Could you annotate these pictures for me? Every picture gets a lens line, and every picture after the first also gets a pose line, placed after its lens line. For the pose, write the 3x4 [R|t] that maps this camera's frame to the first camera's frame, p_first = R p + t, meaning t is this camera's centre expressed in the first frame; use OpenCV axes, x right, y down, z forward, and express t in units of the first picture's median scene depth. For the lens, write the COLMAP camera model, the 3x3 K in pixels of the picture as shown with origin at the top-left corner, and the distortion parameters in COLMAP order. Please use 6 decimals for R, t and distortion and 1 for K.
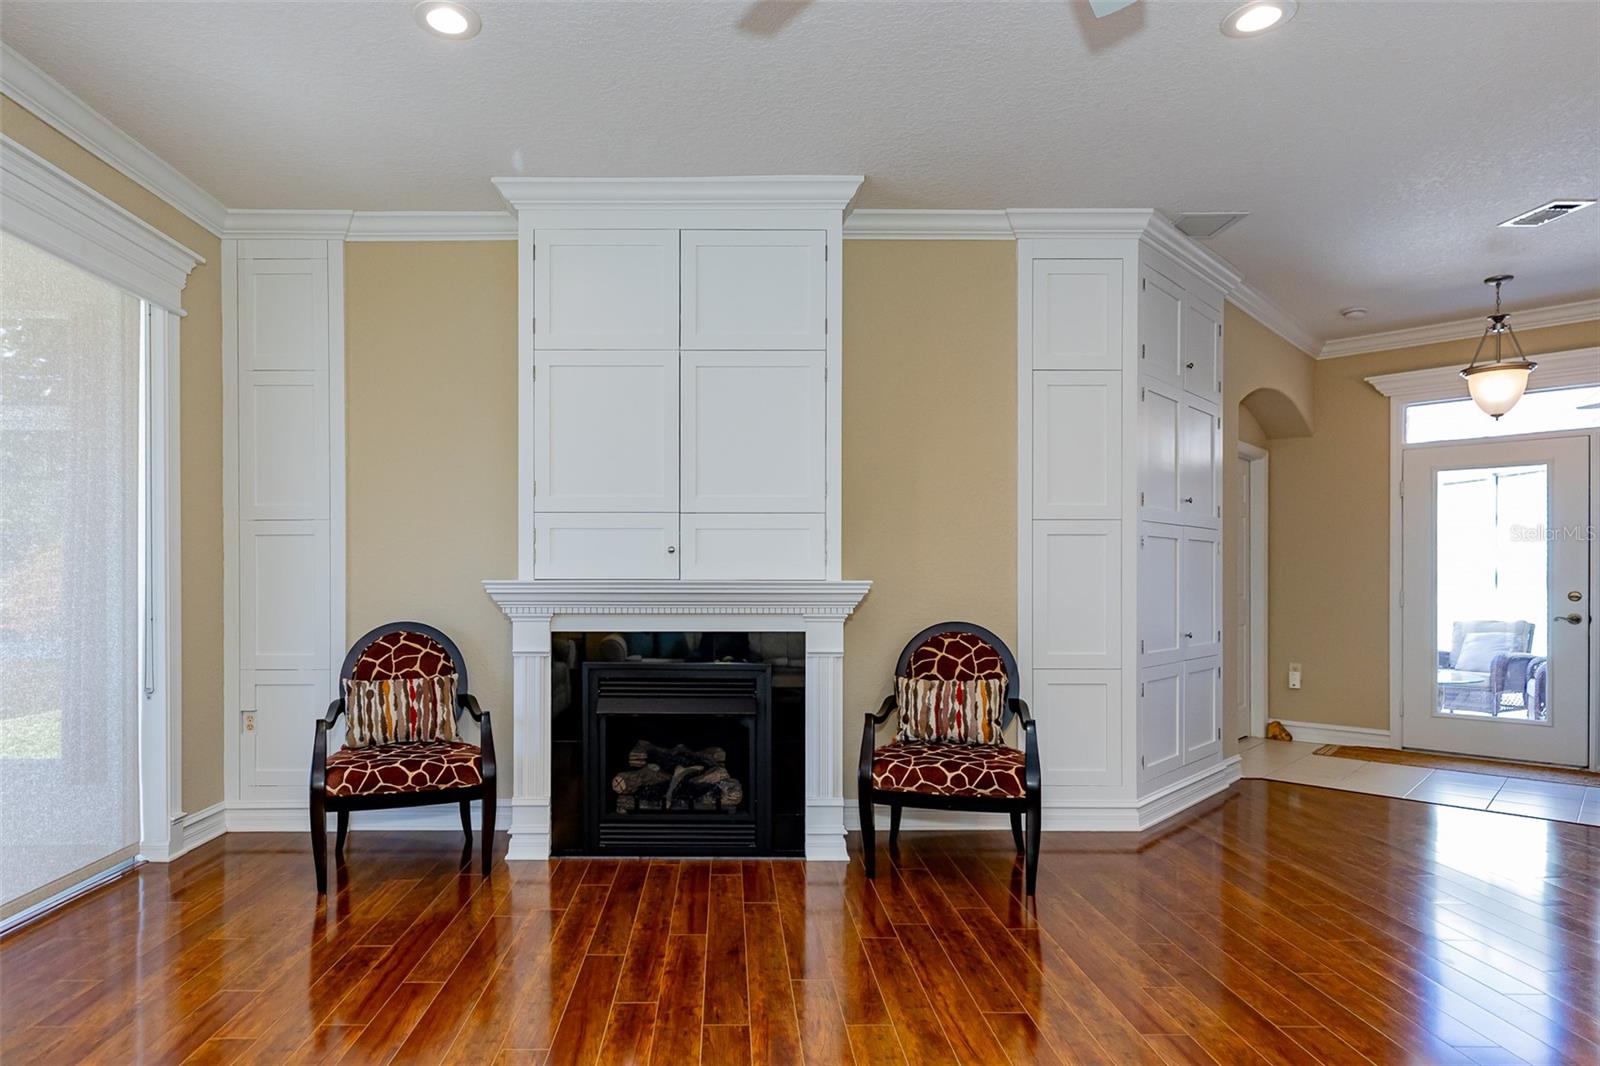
lens RADIAL K [[921.8, 0, 726.0], [0, 921.8, 571.7], [0, 0, 1]] dist [-0.005508, -0.001494]
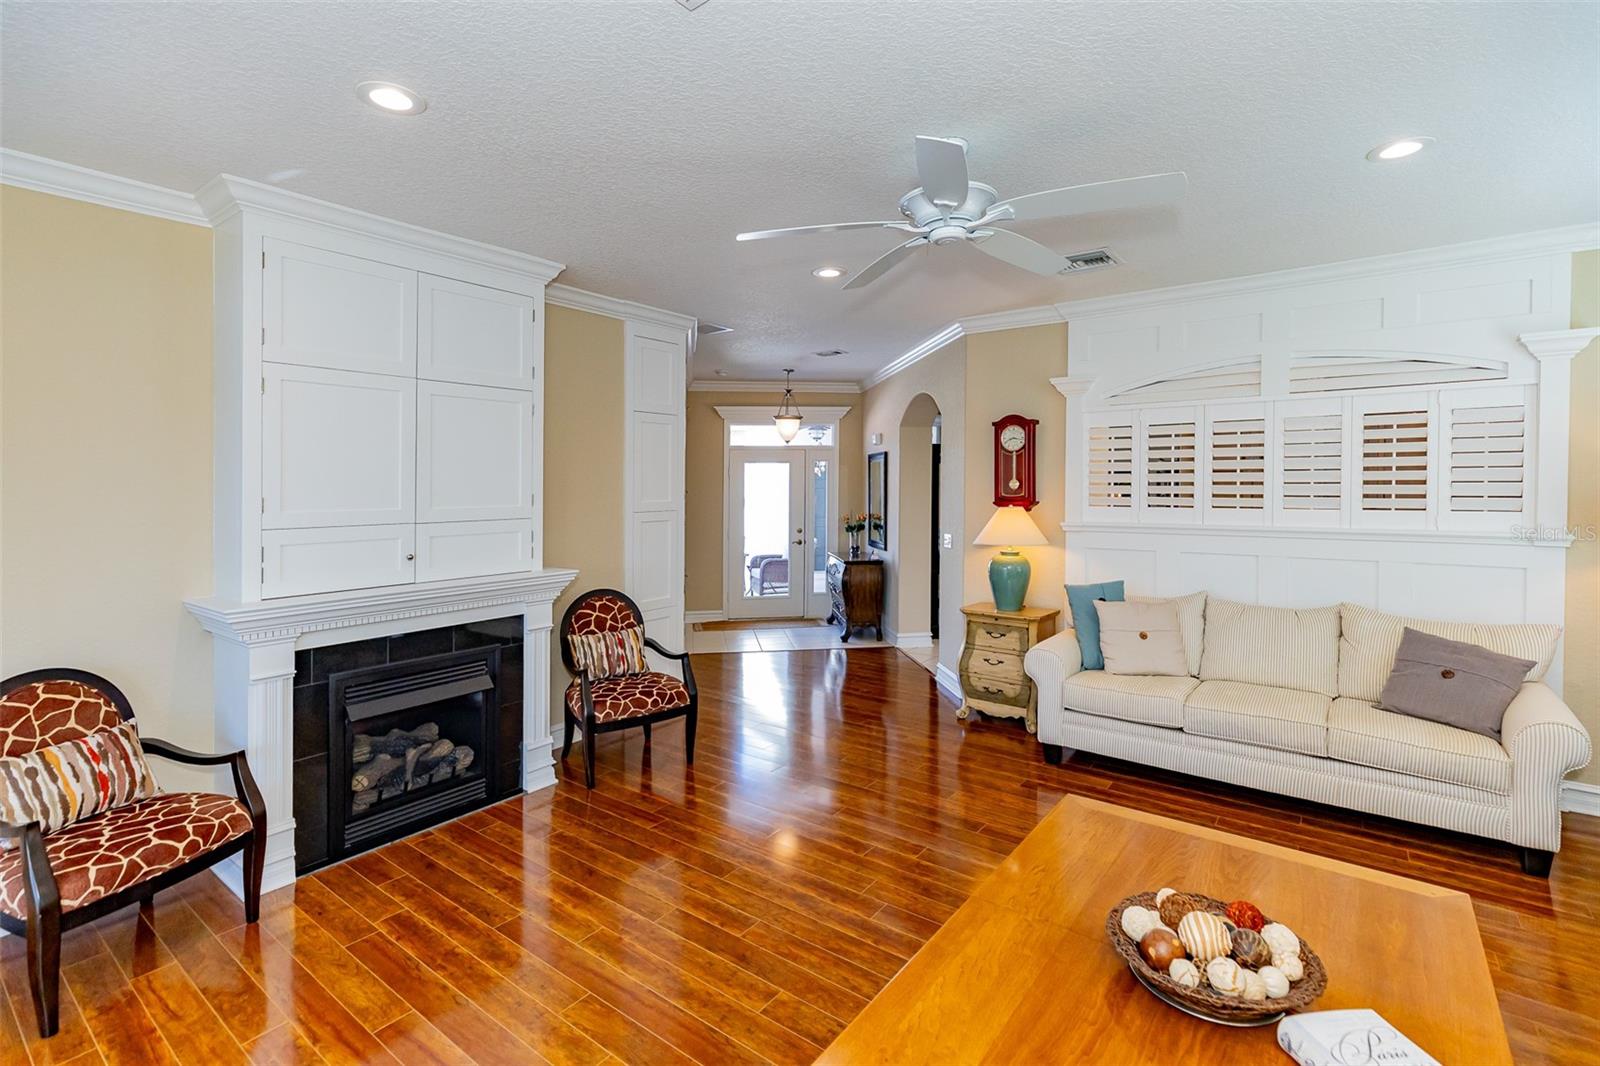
lens RADIAL K [[734.3, 0, 804.1], [0, 734.3, 492.1], [0, 0, 1]] dist [0.011607, -0.000703]
pose [[0.603272, -0.009875, 0.797475, -0.481626], [0.002833, 0.999944, 0.010240, -0.110170], [-0.797531, -0.003918, 0.603265, 0.083515]]
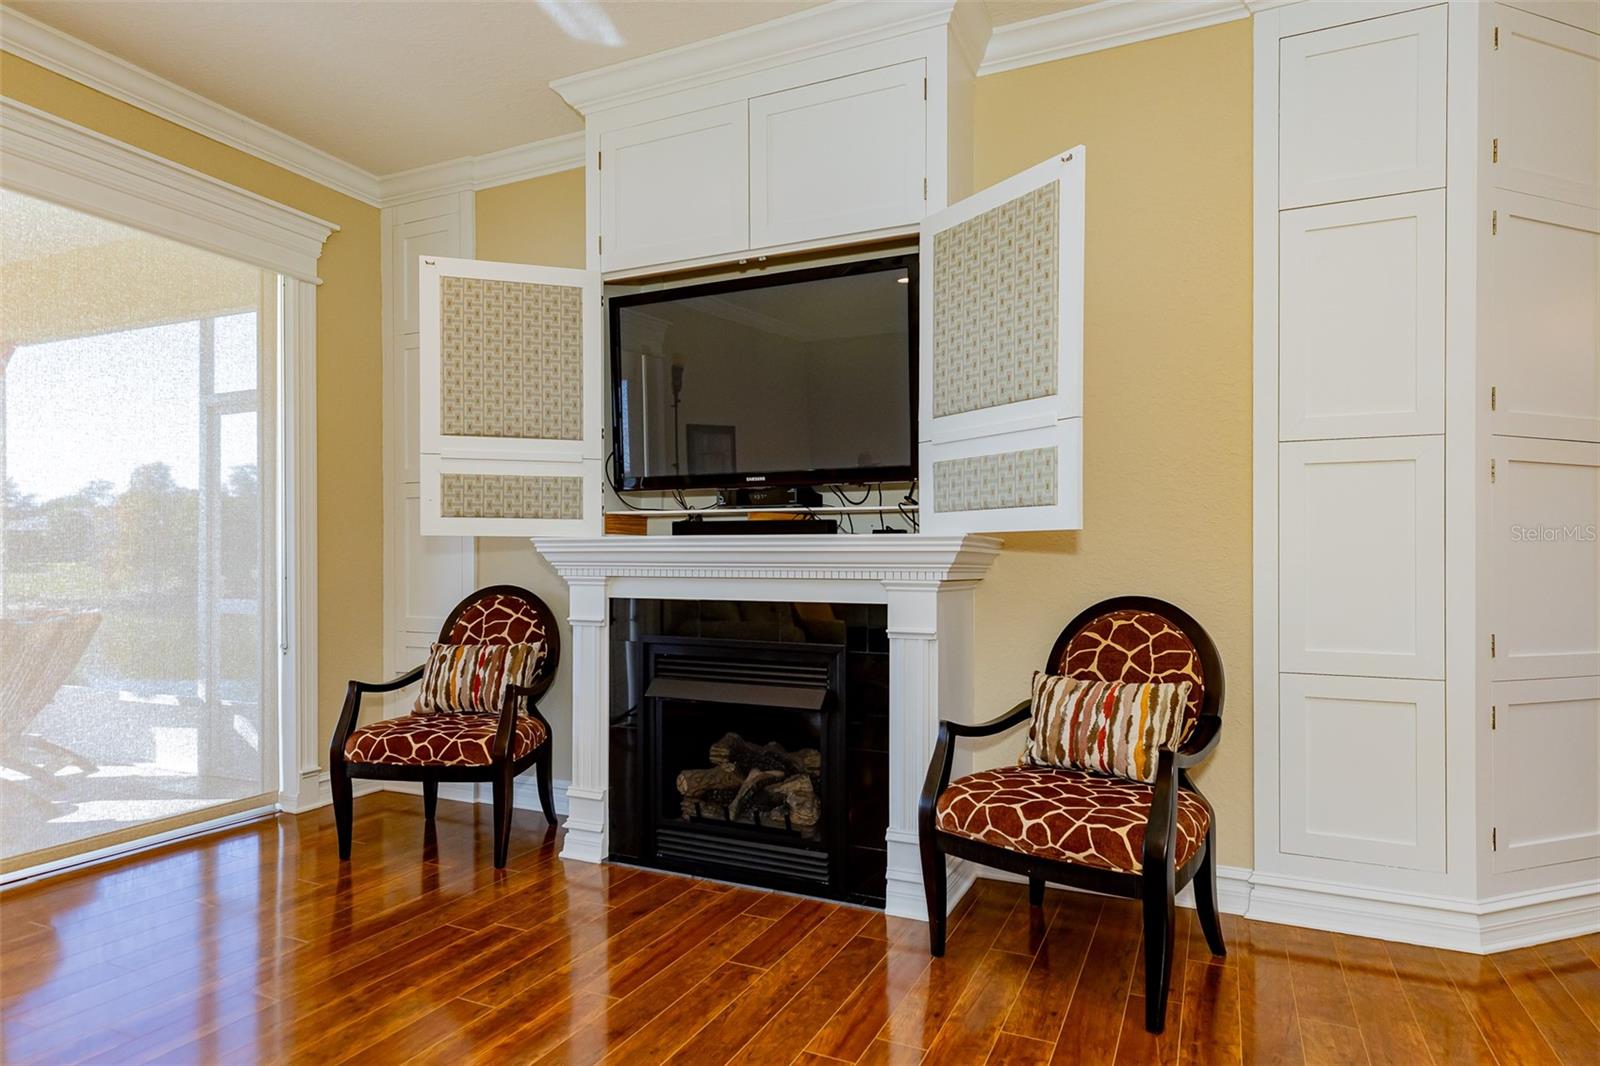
lens RADIAL K [[900.4, 0, 800.7], [0, 900.4, 570.0], [0, 0, 1]] dist [-0.054620, 0.053233]
pose [[0.905734, 0.006725, -0.423794, 0.324140], [-0.005441, 0.999976, 0.004239, 0.035855], [0.423812, -0.001534, 0.905749, 0.321000]]
